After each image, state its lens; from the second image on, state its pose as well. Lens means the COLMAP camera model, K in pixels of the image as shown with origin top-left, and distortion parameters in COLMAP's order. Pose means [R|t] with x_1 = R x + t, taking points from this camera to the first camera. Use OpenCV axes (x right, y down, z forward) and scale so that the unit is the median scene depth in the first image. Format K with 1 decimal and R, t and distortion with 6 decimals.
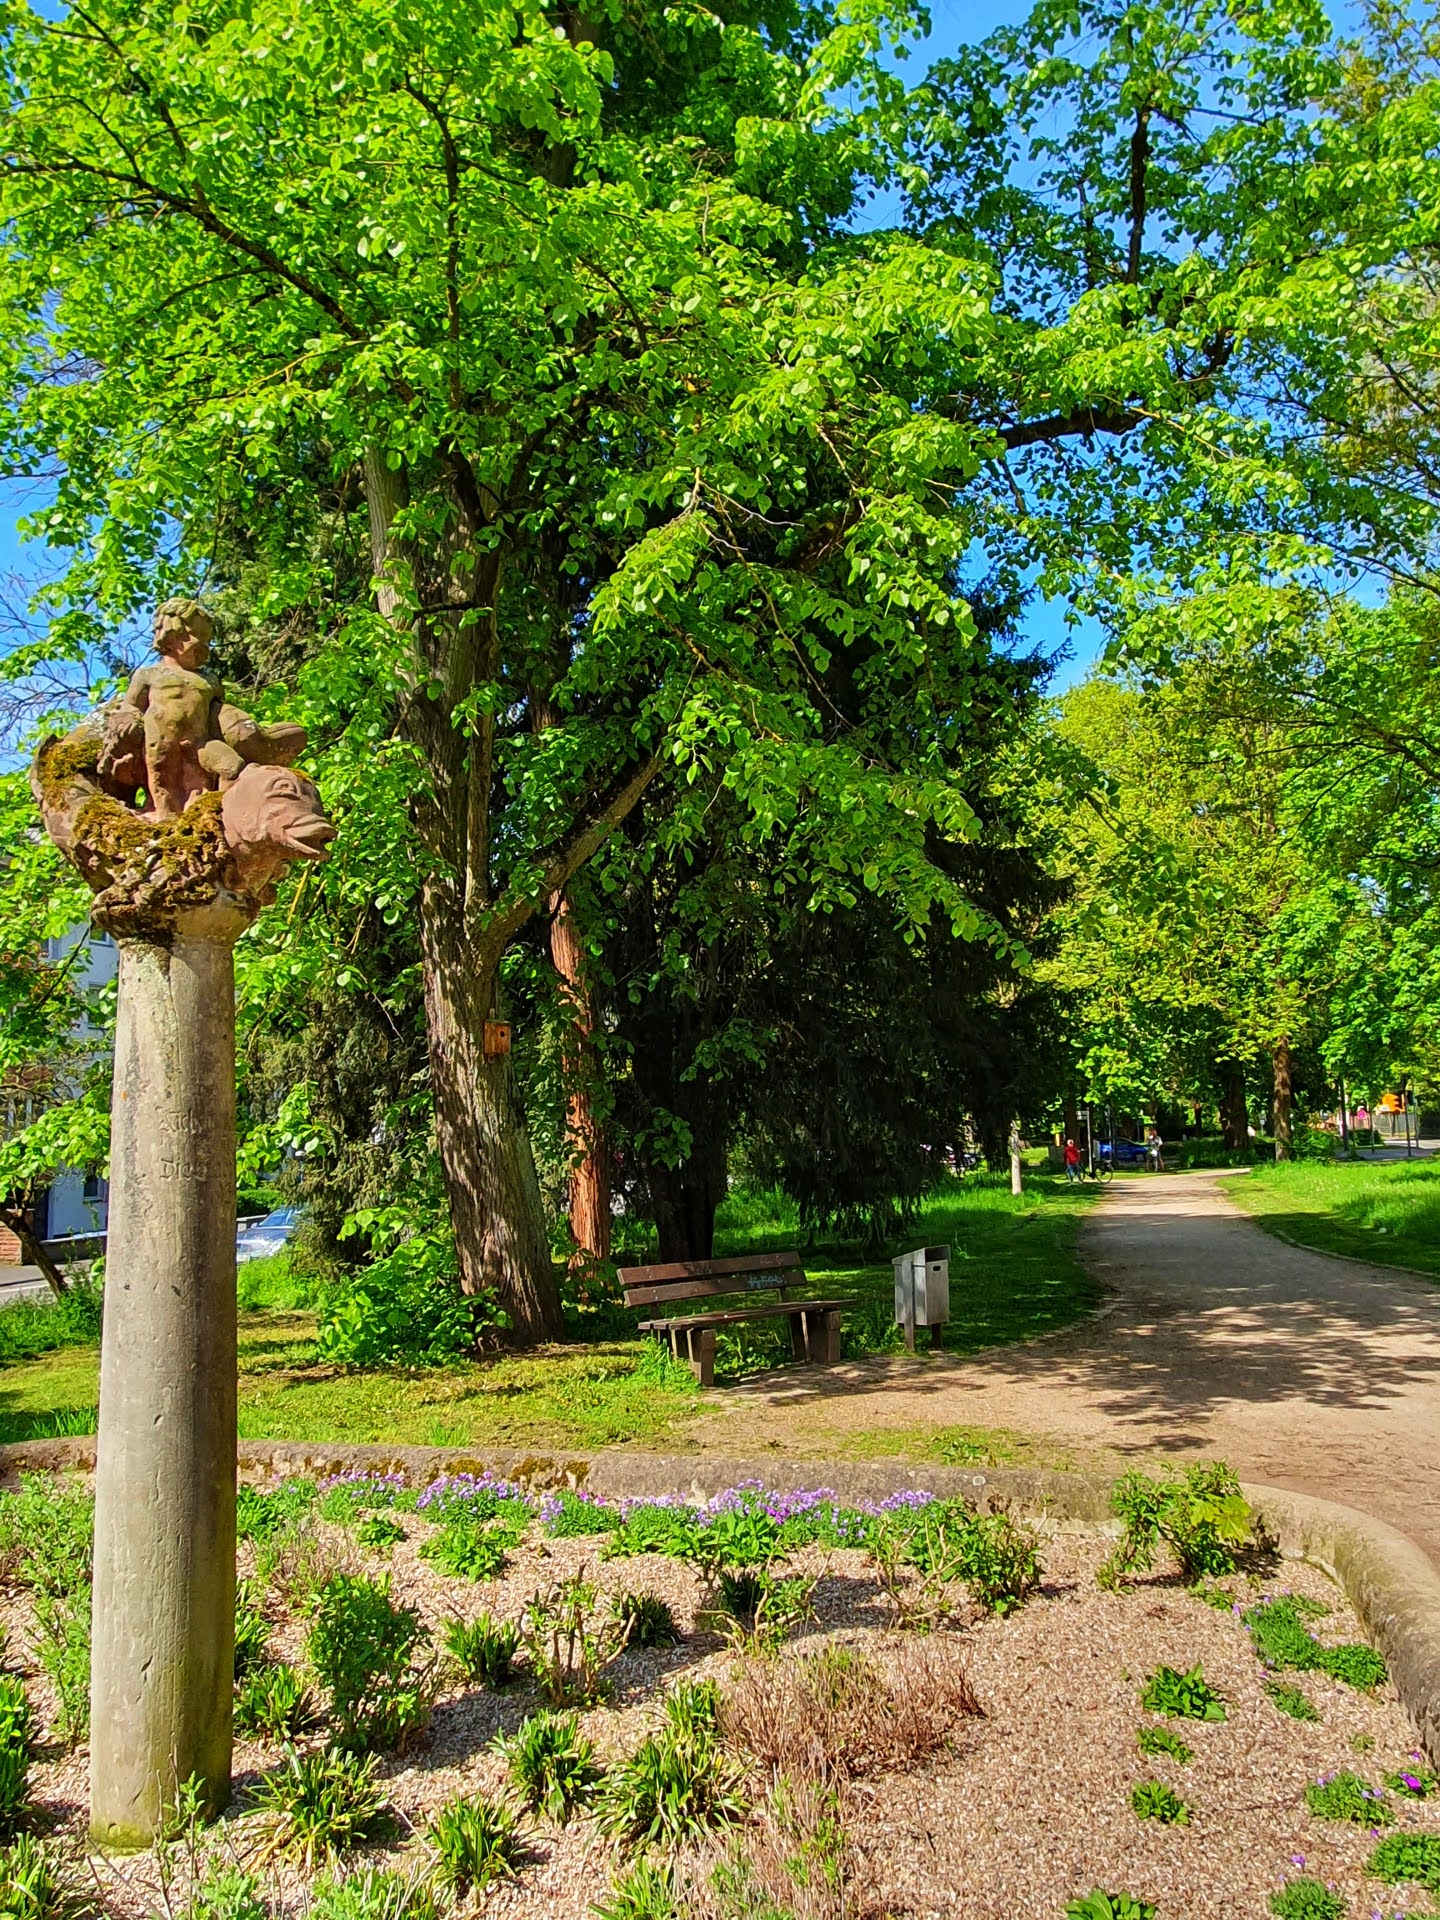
lens RADIAL K [[773.4, 0, 721.3], [0, 773.4, 886.5], [0, 0, 1]] dist [0.000341, -0.000124]
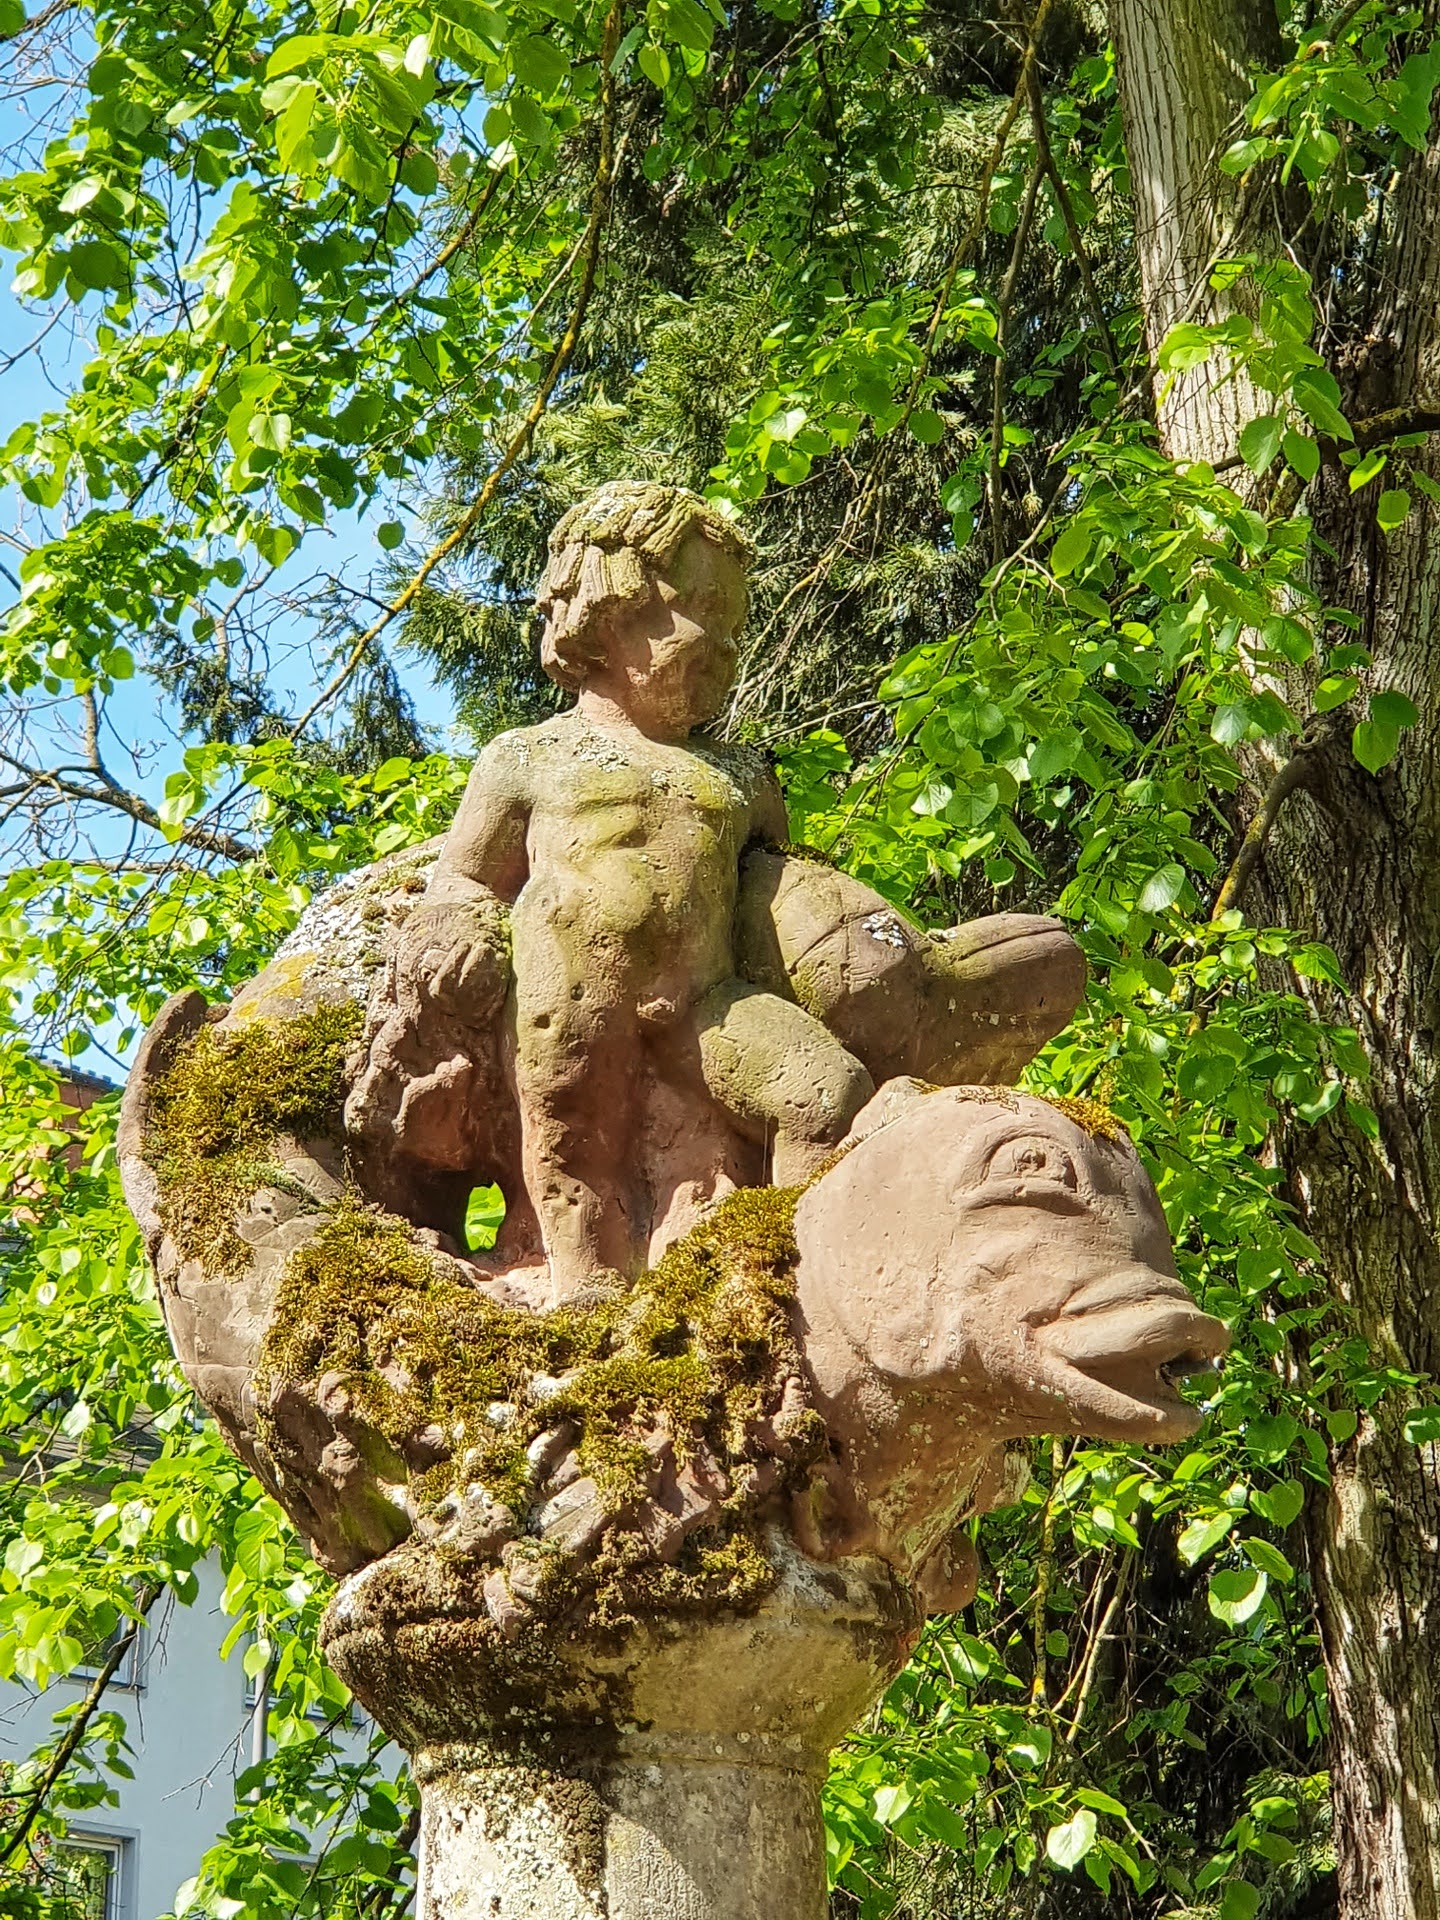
lens RADIAL K [[2684.4, 0, 720.0], [0, 2684.4, 960.8], [0, 0, 1]] dist [0.023501, 0.000000]
pose [[0.989627, -0.029738, -0.140551, -0.537636], [0.021339, 0.997917, -0.060887, -0.144687], [0.142069, 0.057256, 0.988199, 0.080076]]
